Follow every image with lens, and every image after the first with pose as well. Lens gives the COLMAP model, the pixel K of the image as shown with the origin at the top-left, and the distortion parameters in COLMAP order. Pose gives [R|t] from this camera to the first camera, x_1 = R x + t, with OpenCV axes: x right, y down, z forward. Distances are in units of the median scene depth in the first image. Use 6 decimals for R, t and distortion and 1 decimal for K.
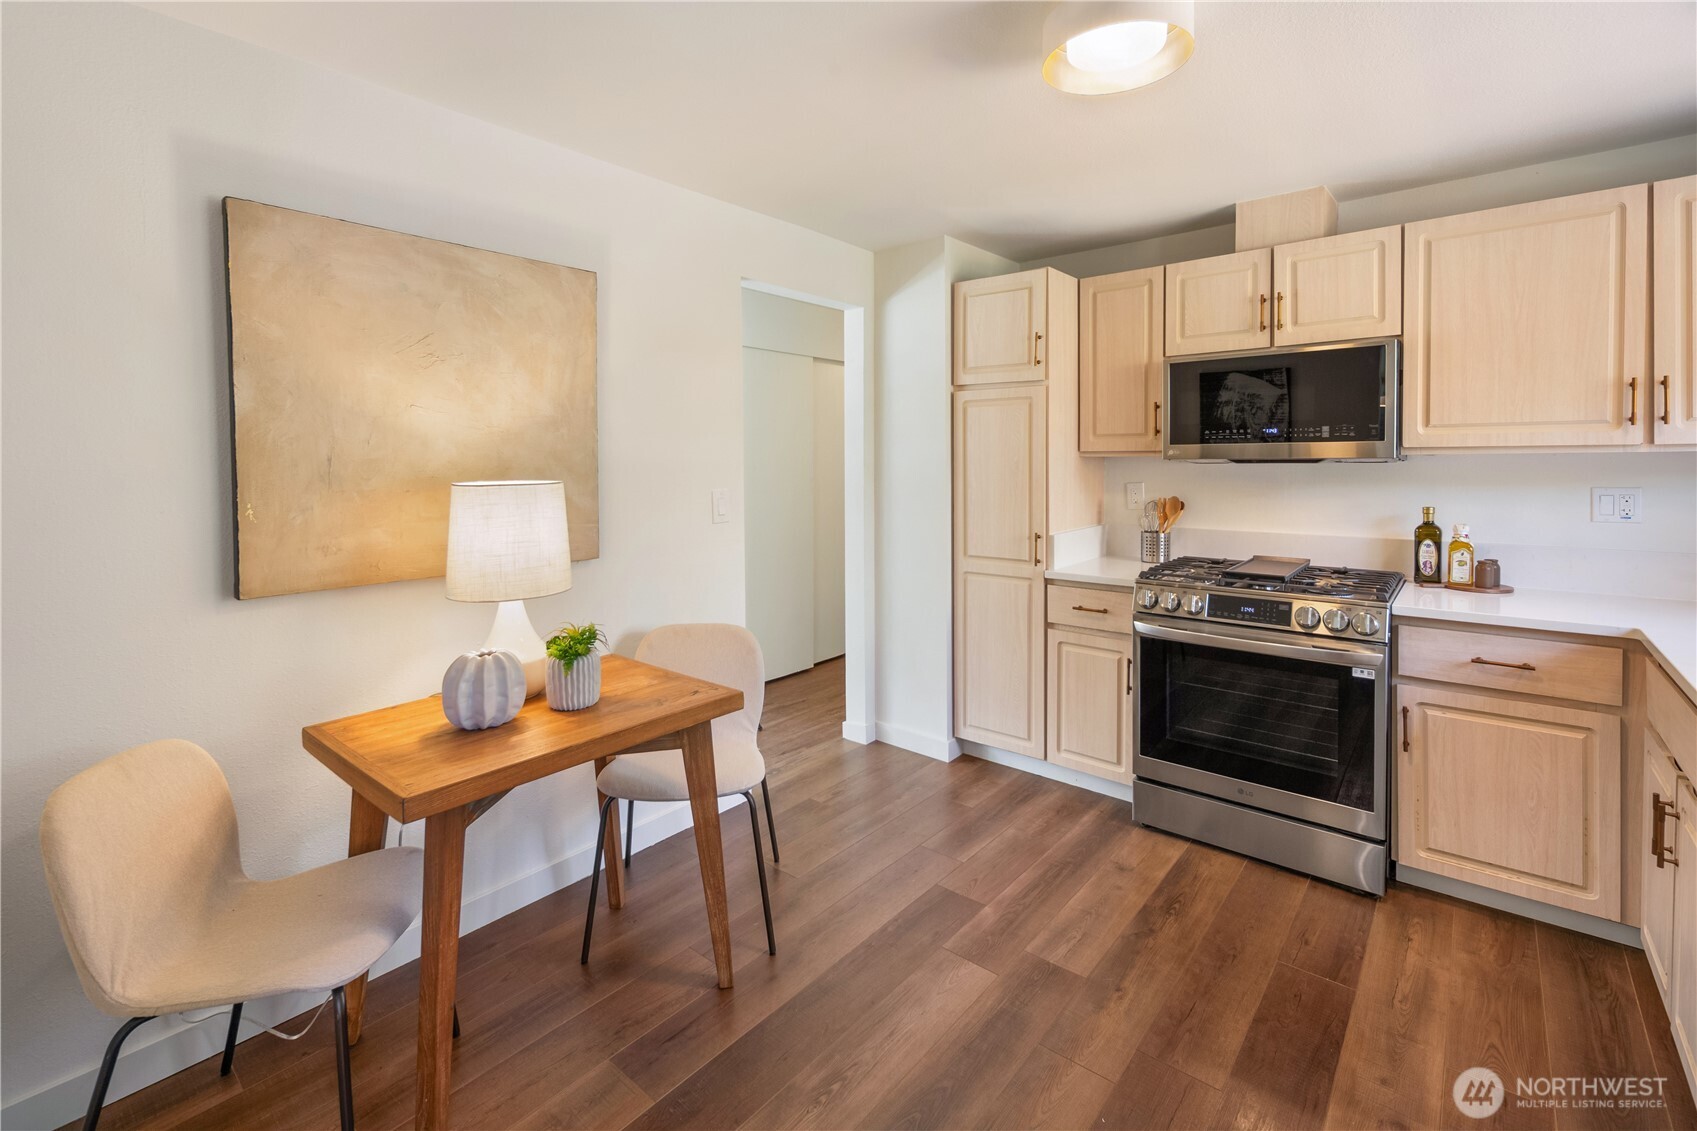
lens RADIAL K [[743.4, 0, 853.8], [0, 743.4, 463.6], [0, 0, 1]] dist [-0.001657, -0.000329]
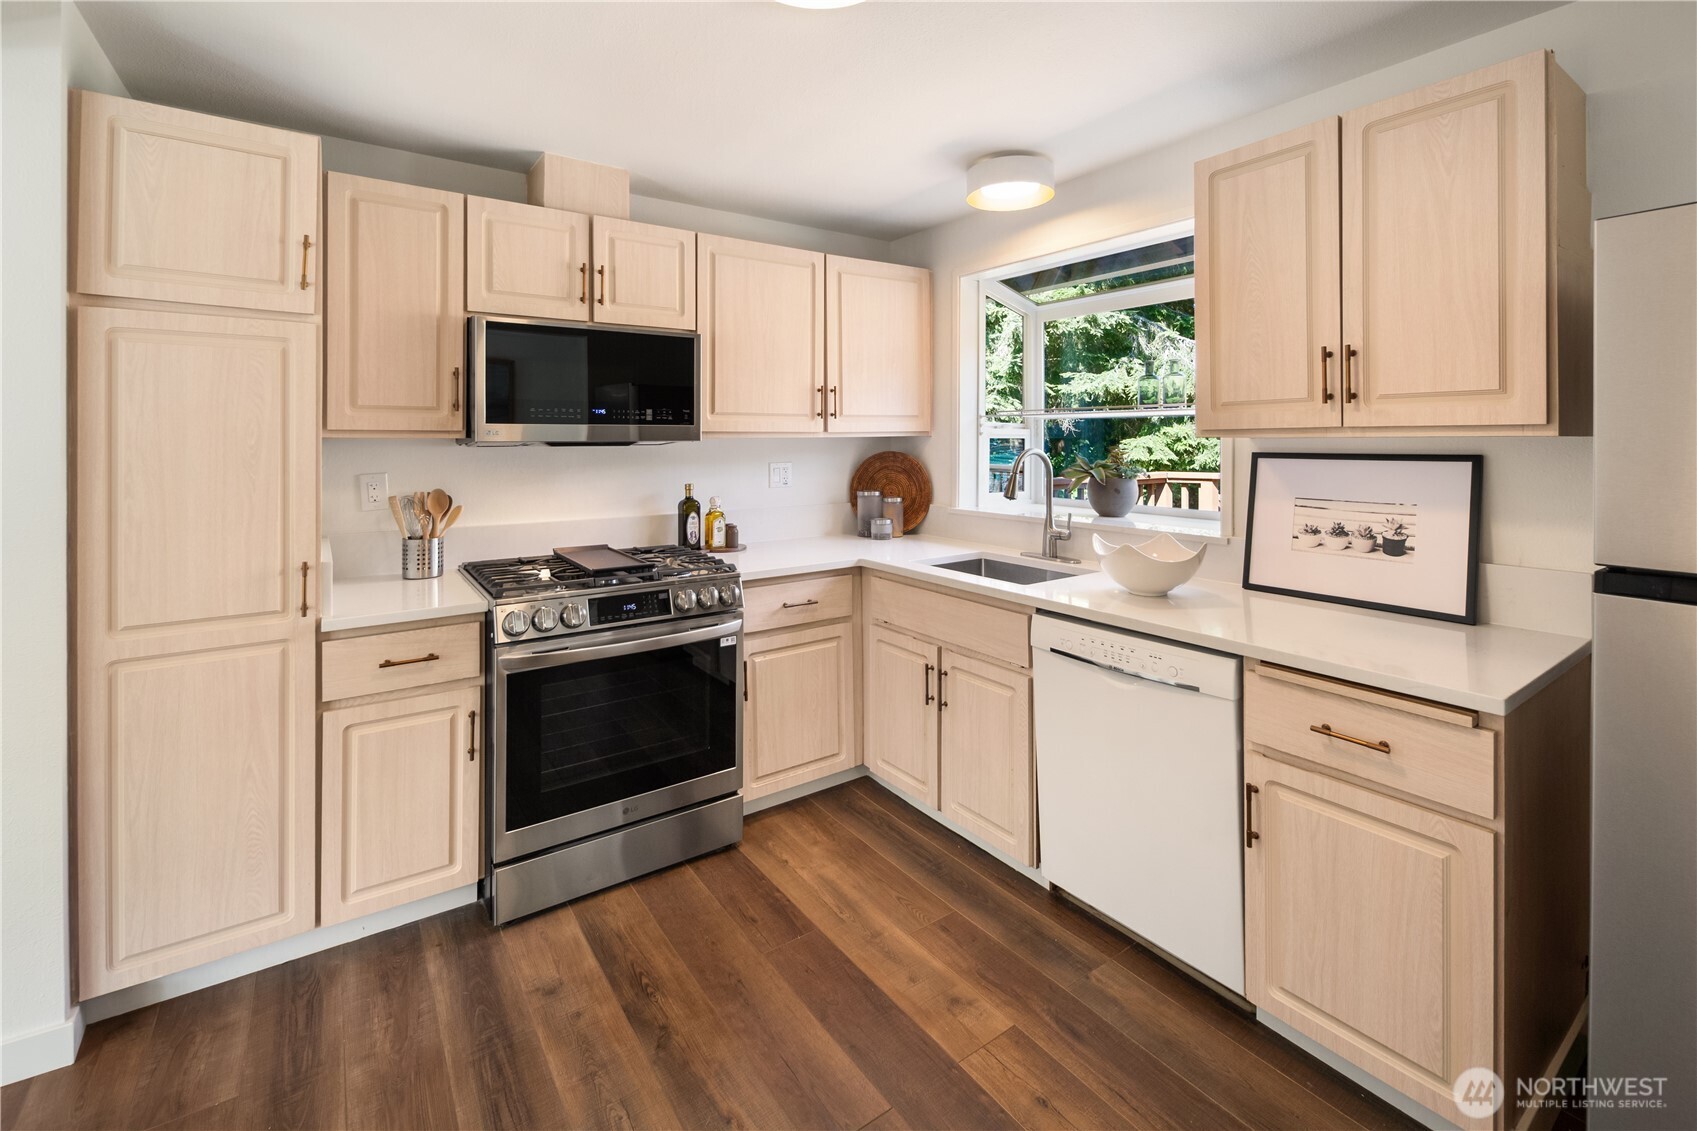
lens RADIAL K [[740.6, 0, 844.6], [0, 740.6, 434.9], [0, 0, 1]] dist [0.000417, -0.000214]
pose [[0.262749, 0.009149, 0.964821, -0.265285], [0.004735, 0.999931, -0.010771, -0.003623], [-0.964853, 0.007398, 0.262687, 0.480126]]
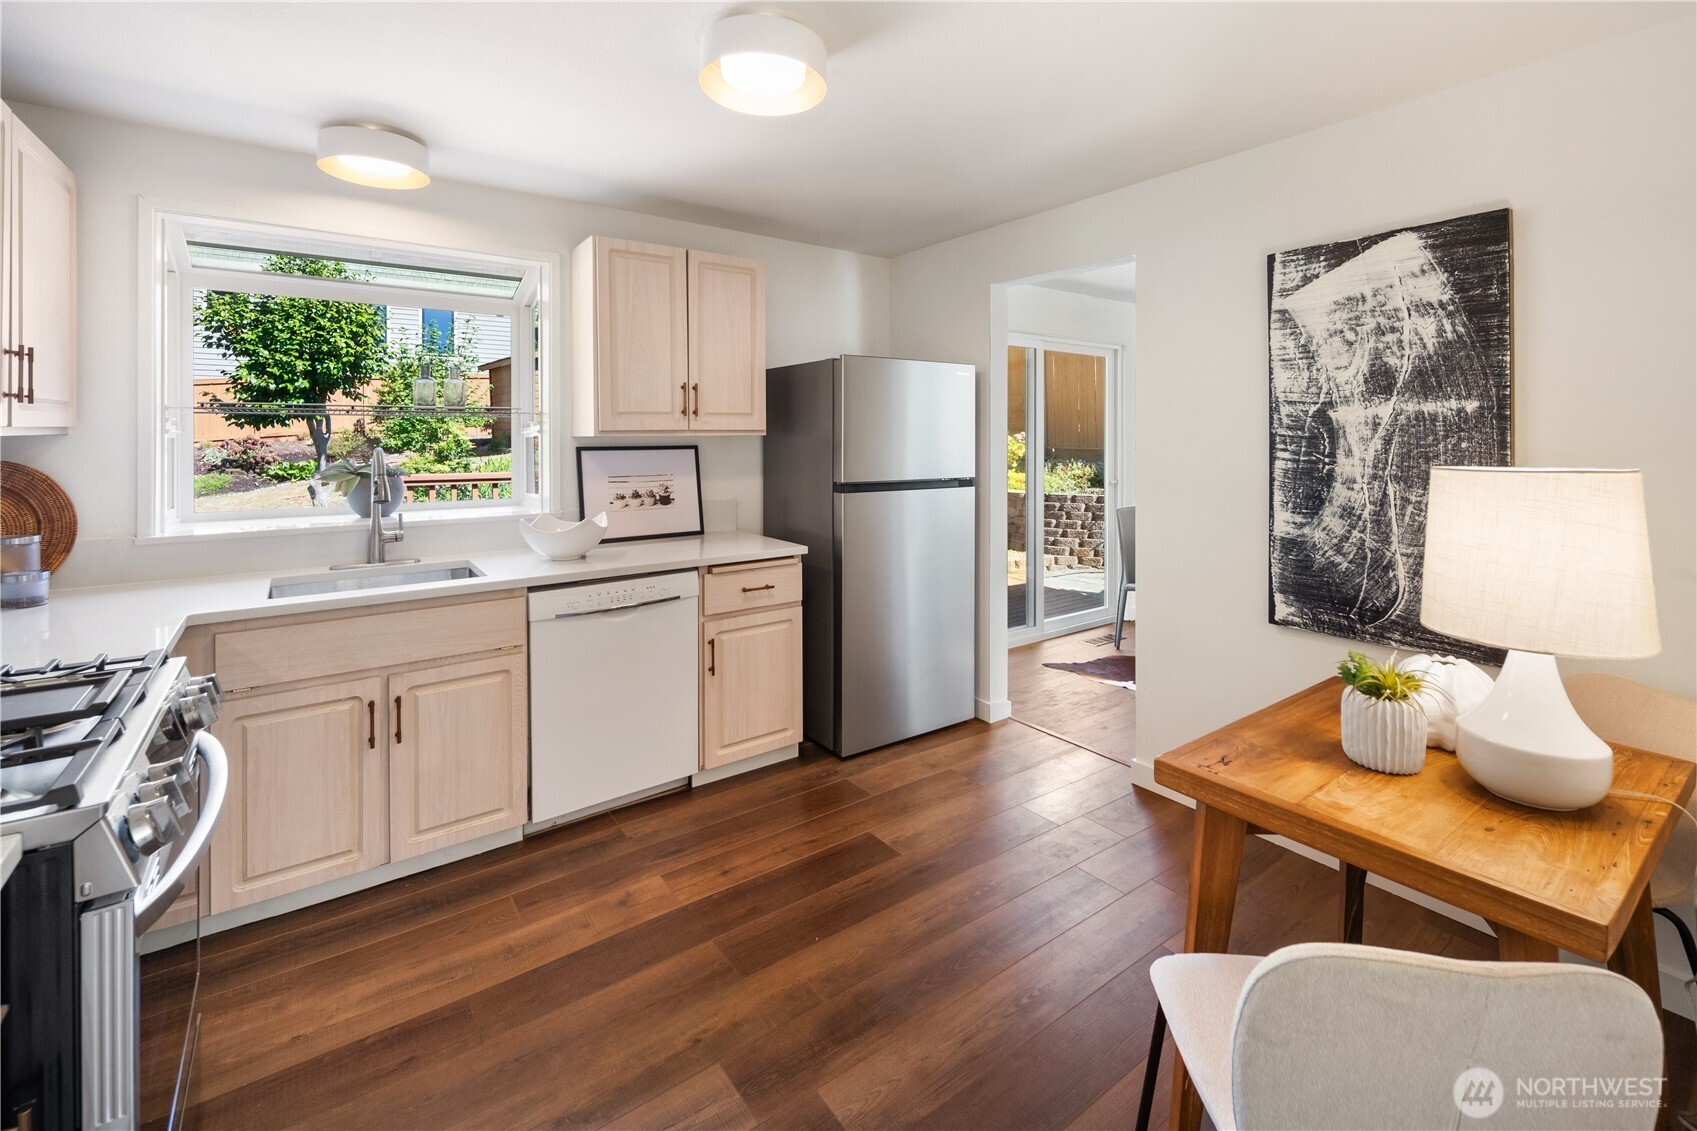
lens RADIAL K [[751.2, 0, 854.4], [0, 751.2, 433.7], [0, 0, 1]] dist [-0.001047, -0.000629]
pose [[-0.972919, 0.007124, 0.231038, -0.025293], [0.007253, 0.999974, -0.000291, -0.007618], [-0.231034, 0.001393, -0.972945, 1.304135]]
